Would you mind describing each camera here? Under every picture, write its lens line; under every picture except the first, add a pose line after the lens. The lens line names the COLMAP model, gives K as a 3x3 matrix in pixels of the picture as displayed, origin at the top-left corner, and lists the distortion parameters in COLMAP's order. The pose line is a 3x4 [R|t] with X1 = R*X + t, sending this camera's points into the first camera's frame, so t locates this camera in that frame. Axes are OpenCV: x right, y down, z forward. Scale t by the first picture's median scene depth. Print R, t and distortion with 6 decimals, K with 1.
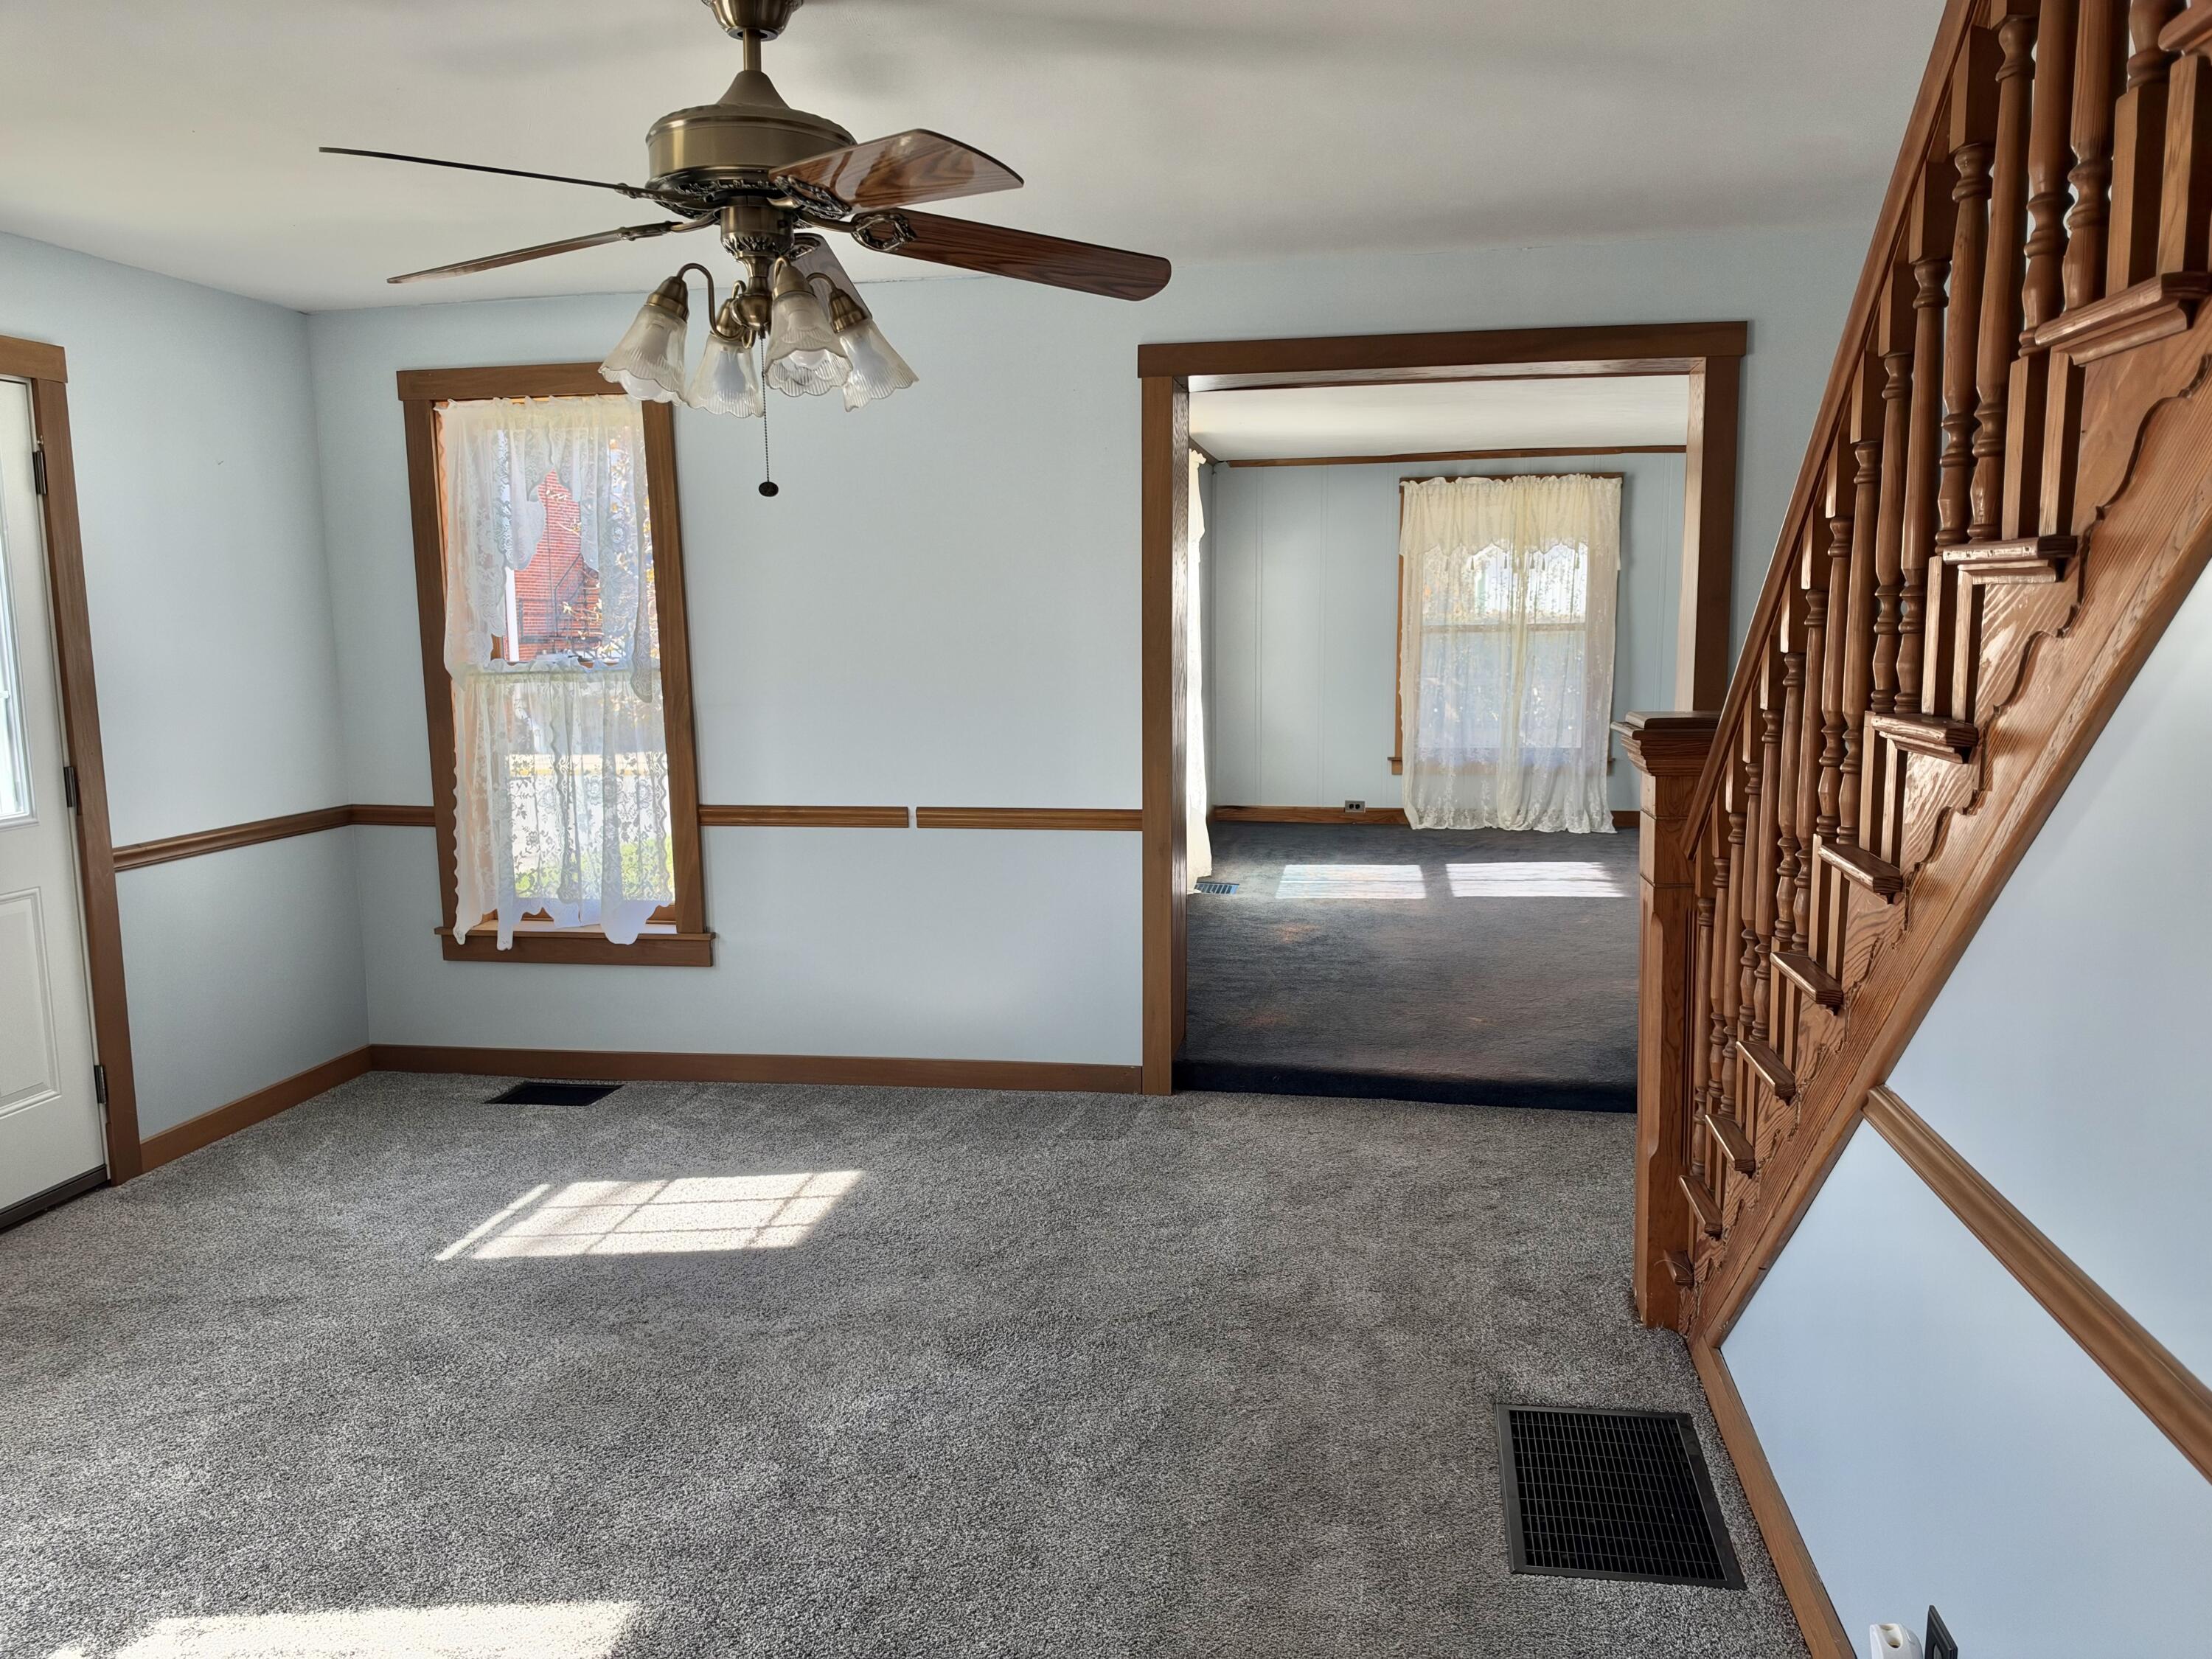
lens RADIAL K [[1588.1, 0, 1116.8], [0, 1588.1, 815.4], [0, 0, 1]] dist [0.052963, -0.076648]
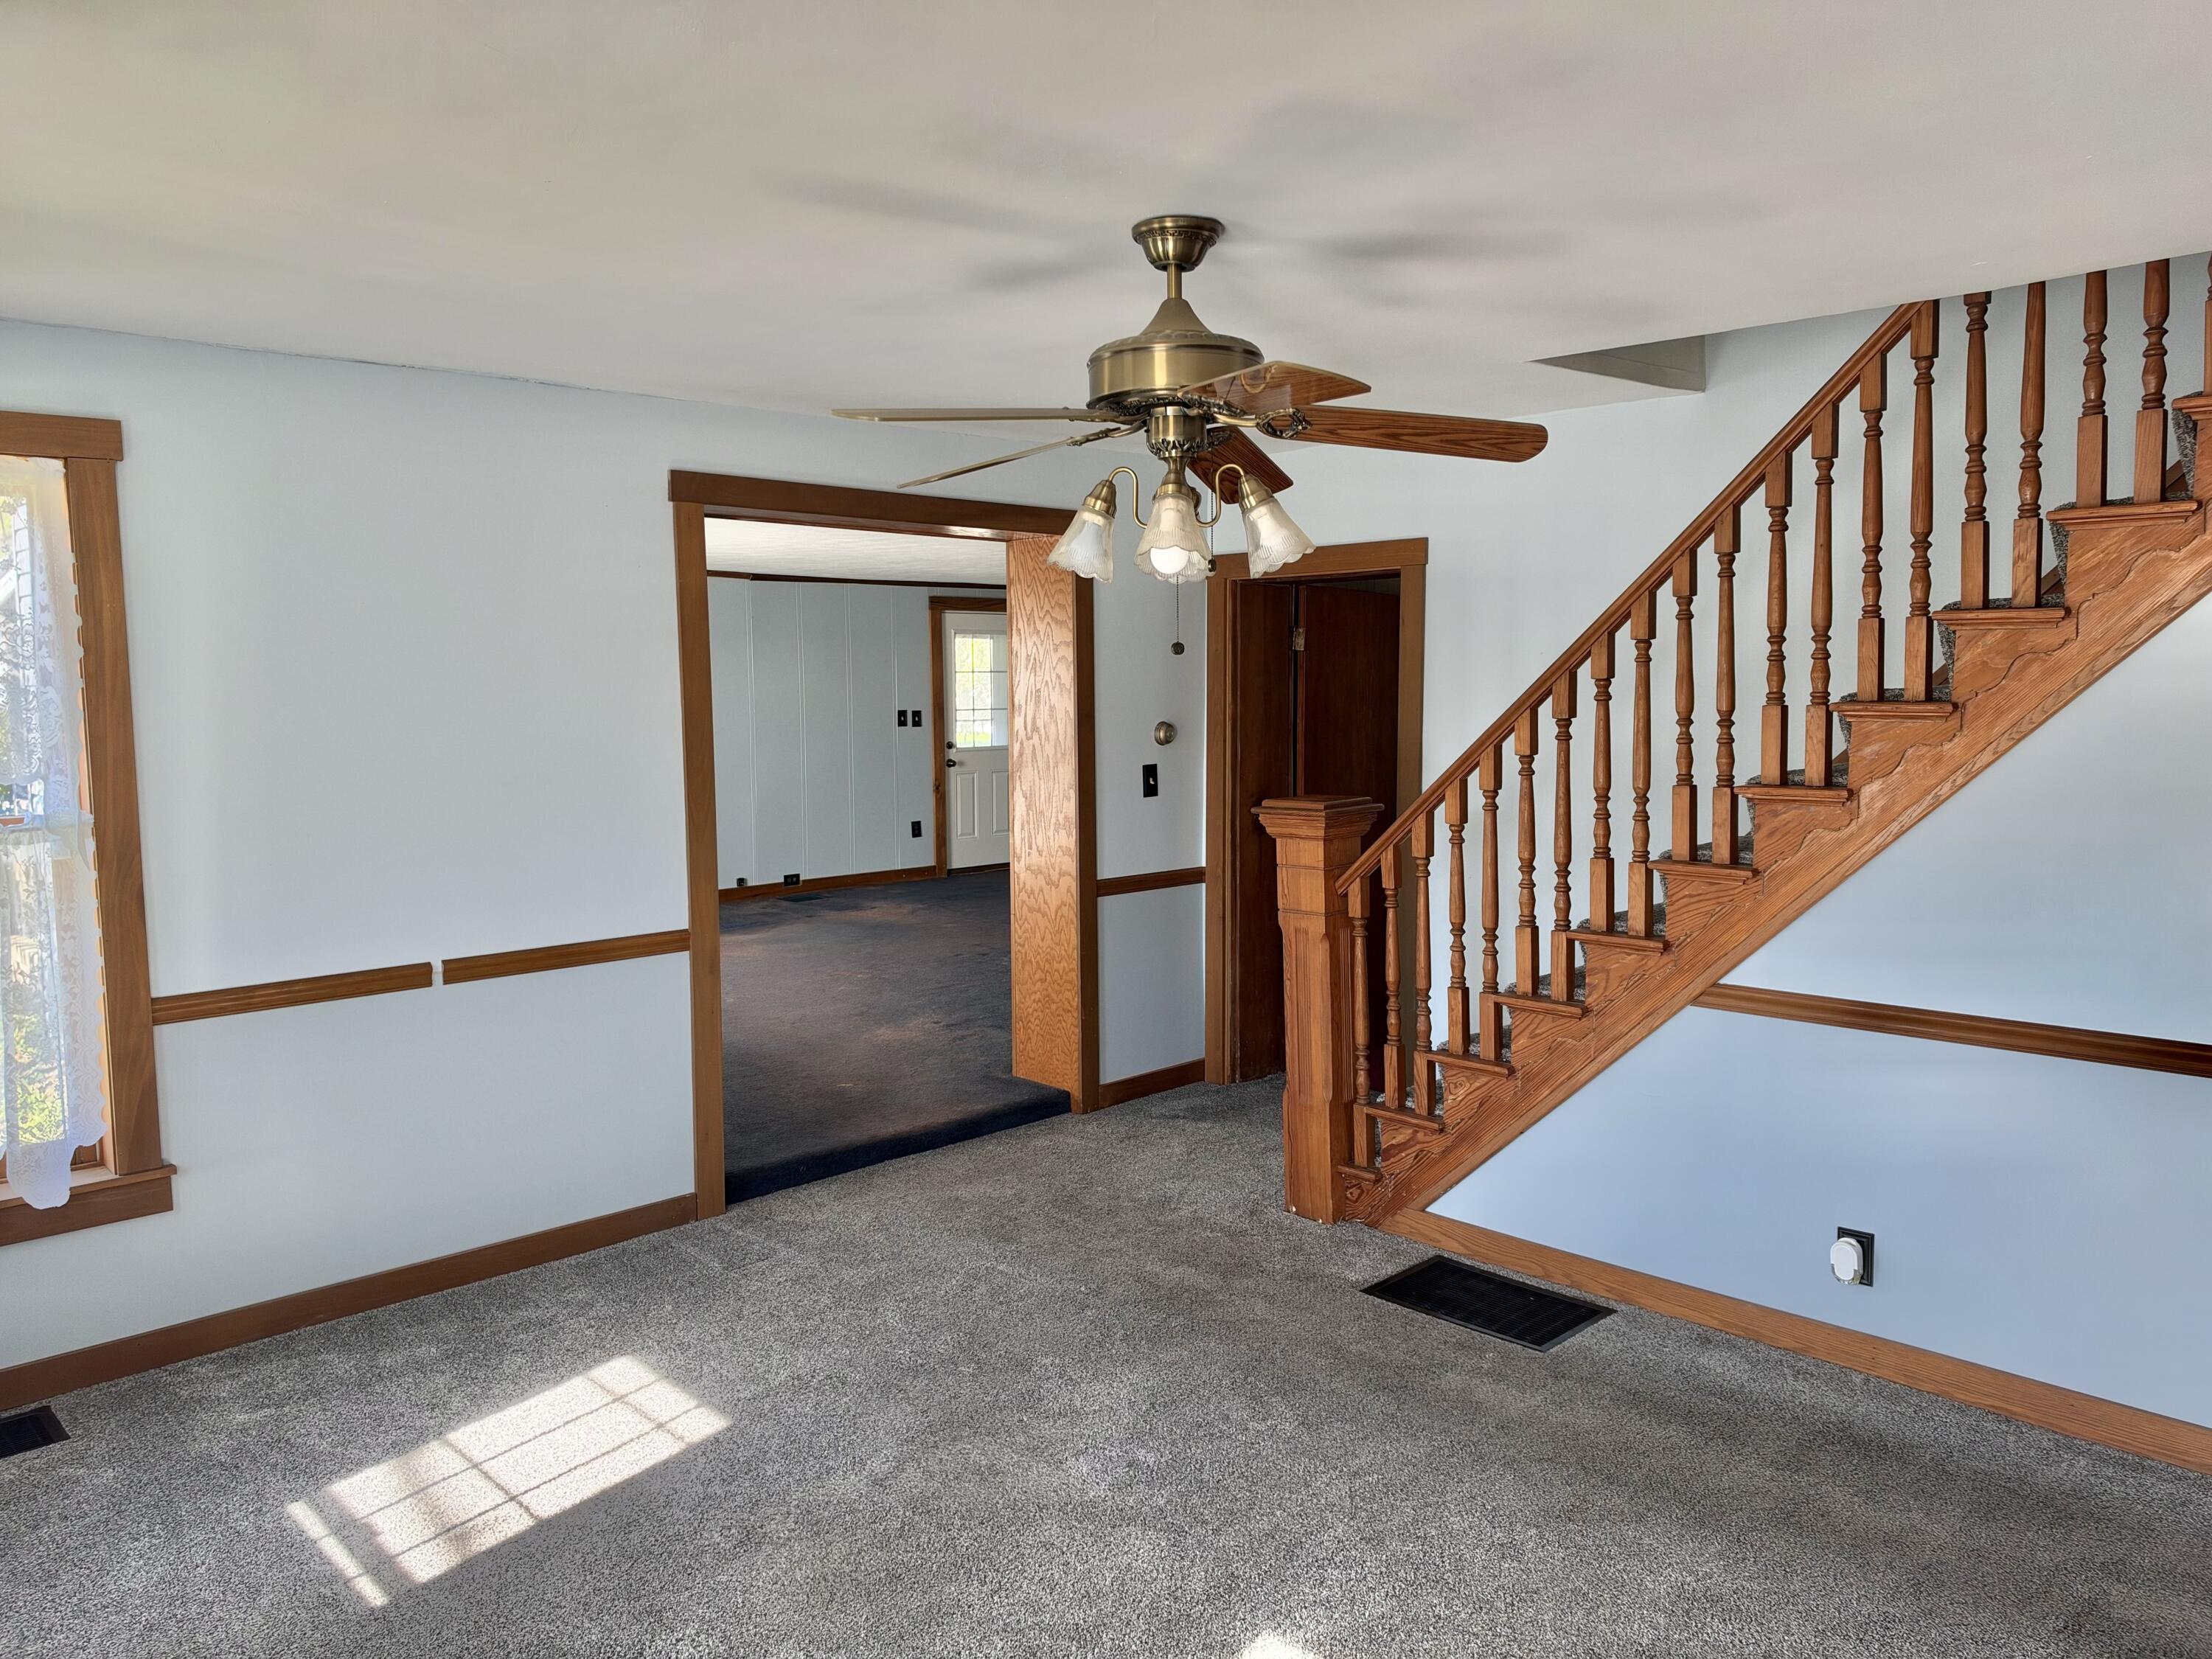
lens RADIAL K [[1588.1, 0, 1104.9], [0, 1588.1, 825.4], [0, 0, 1]] dist [0.052963, -0.076648]
pose [[0.601868, -0.069283, 0.795585, -0.716286], [0.110035, 0.993922, 0.003312, -0.050026], [-0.790979, 0.085549, 0.605833, 0.211202]]
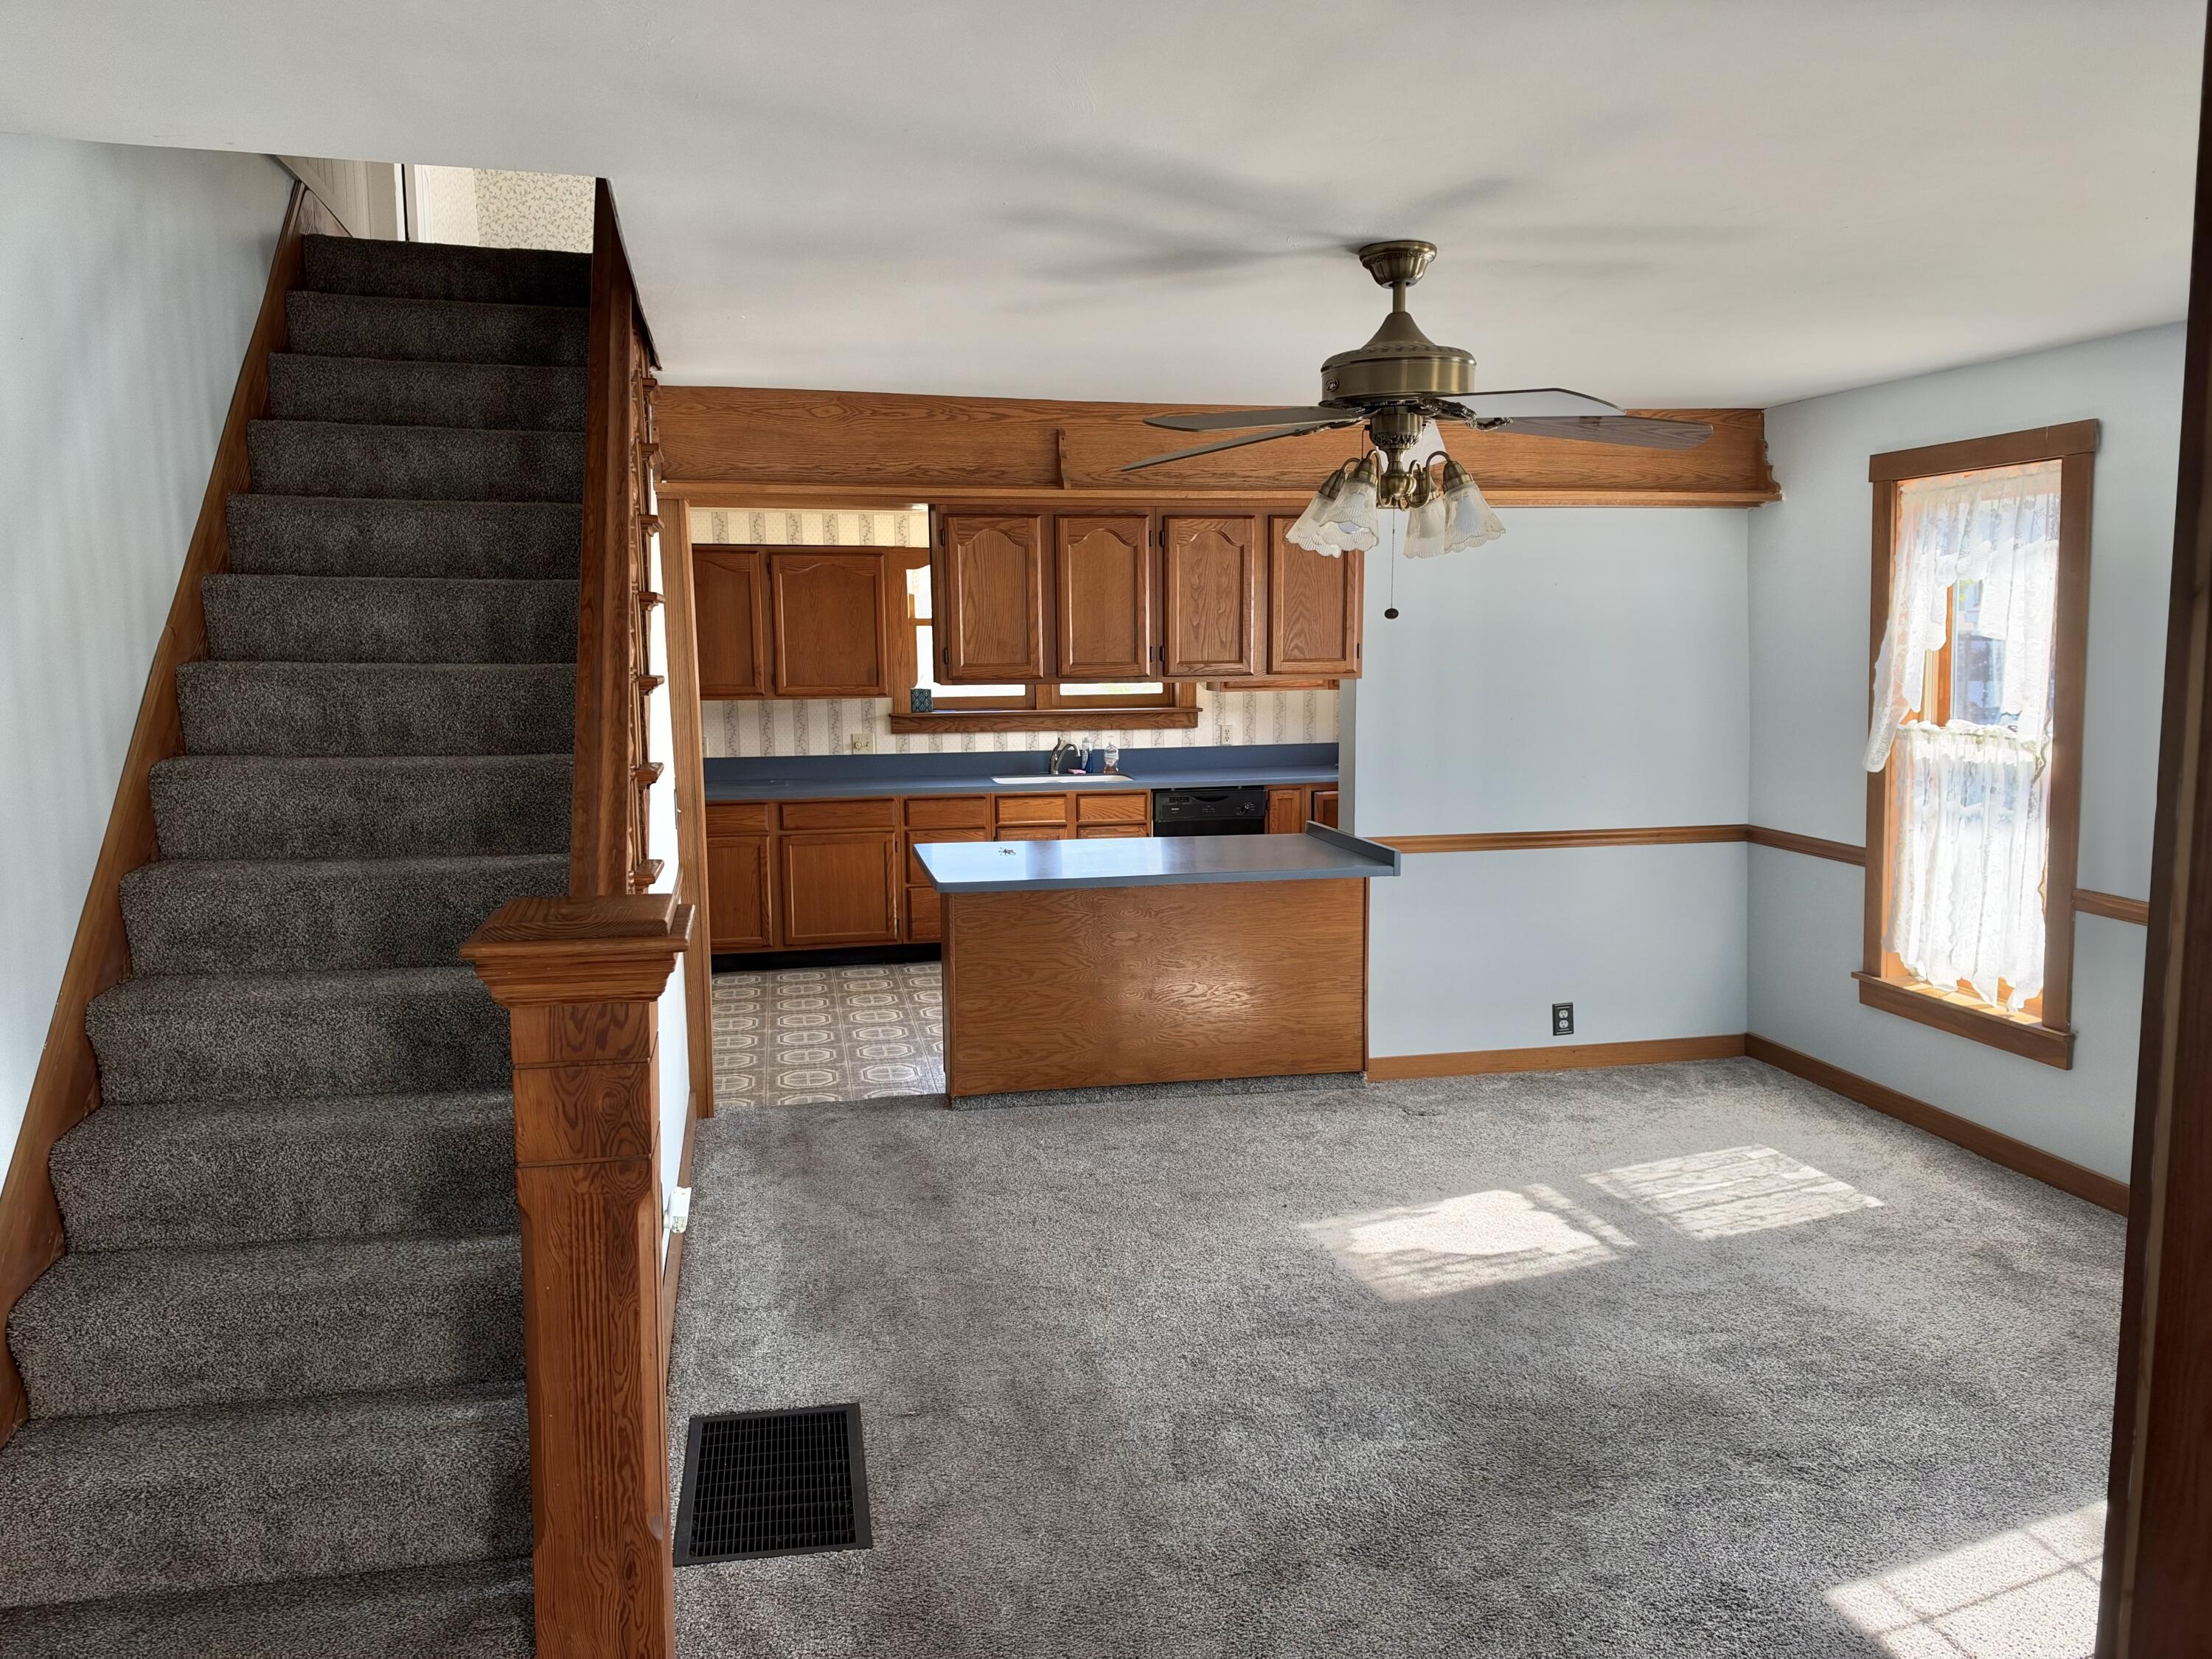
lens RADIAL K [[1588.1, 0, 1105.5], [0, 1588.1, 816.4], [0, 0, 1]] dist [0.052963, -0.076648]
pose [[-0.927798, 0.059504, -0.368308, 0.314677], [-0.030406, 0.971855, 0.233608, -0.209934], [0.371843, 0.227939, -0.899876, 1.313228]]
